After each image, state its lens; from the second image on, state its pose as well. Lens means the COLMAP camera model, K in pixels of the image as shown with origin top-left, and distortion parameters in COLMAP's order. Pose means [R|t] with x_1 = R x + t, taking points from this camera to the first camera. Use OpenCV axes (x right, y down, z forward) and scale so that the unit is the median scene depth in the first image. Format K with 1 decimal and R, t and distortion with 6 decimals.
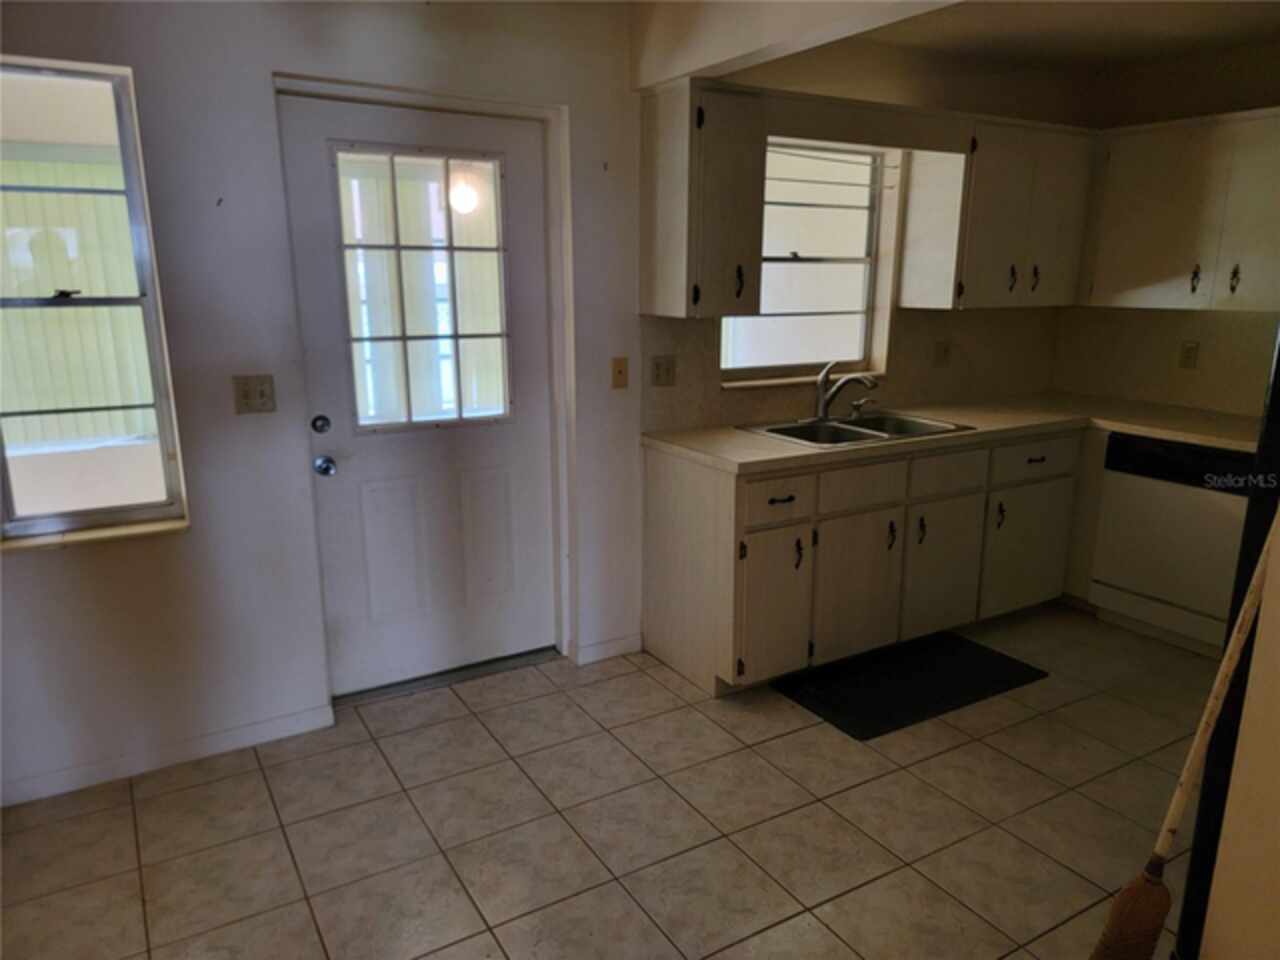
lens RADIAL K [[879.5, 0, 644.8], [0, 879.5, 501.9], [0, 0, 1]] dist [0.079576, -0.111344]
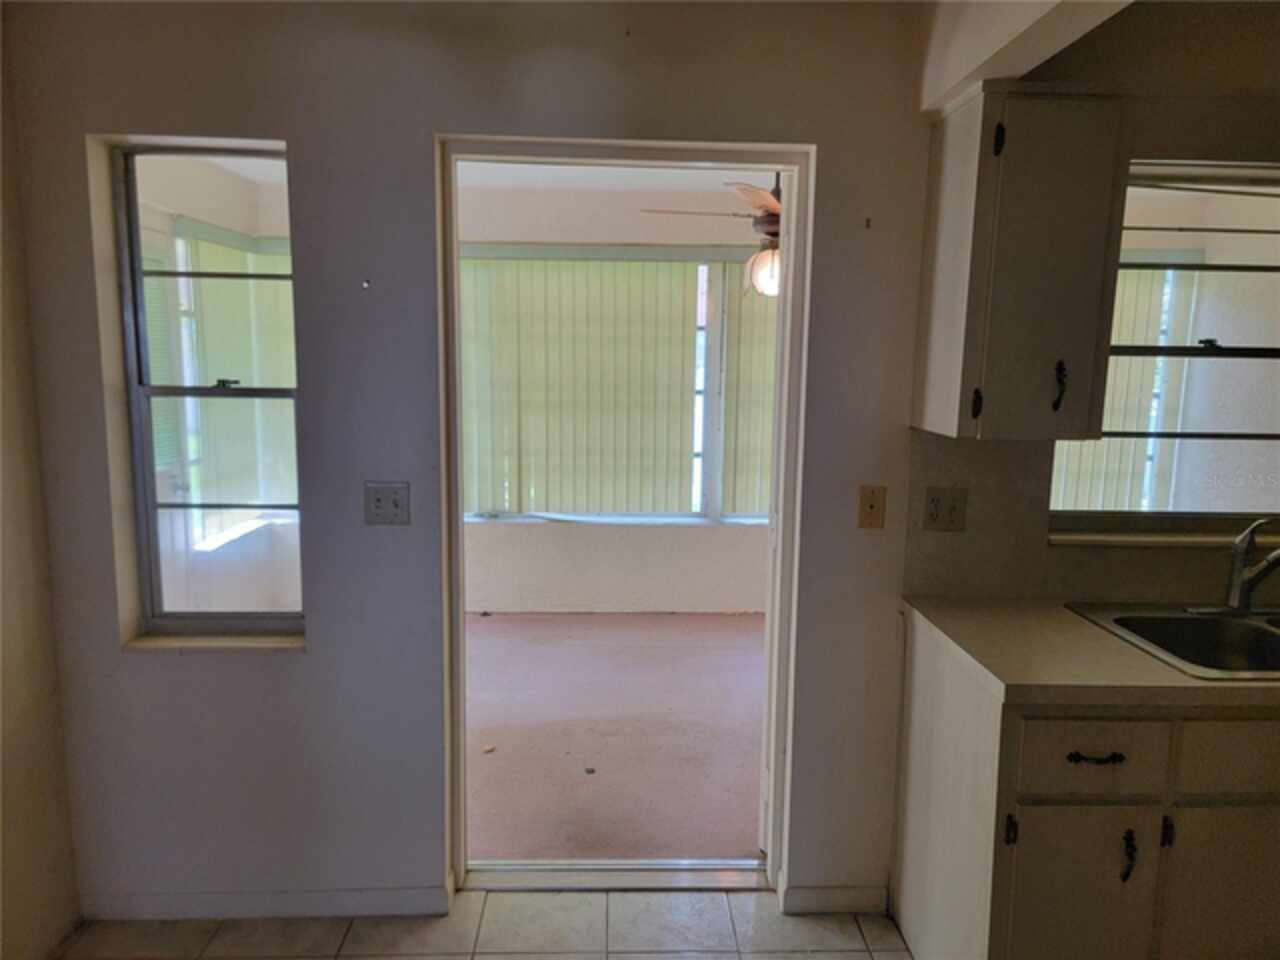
lens RADIAL K [[878.0, 0, 643.6], [0, 878.0, 485.9], [0, 0, 1]] dist [0.075039, -0.074076]
pose [[0.874142, 0.080522, -0.478949, 0.157322], [-0.132763, 0.988217, -0.076168, -0.091034], [0.467172, 0.130169, 0.874532, 0.318674]]
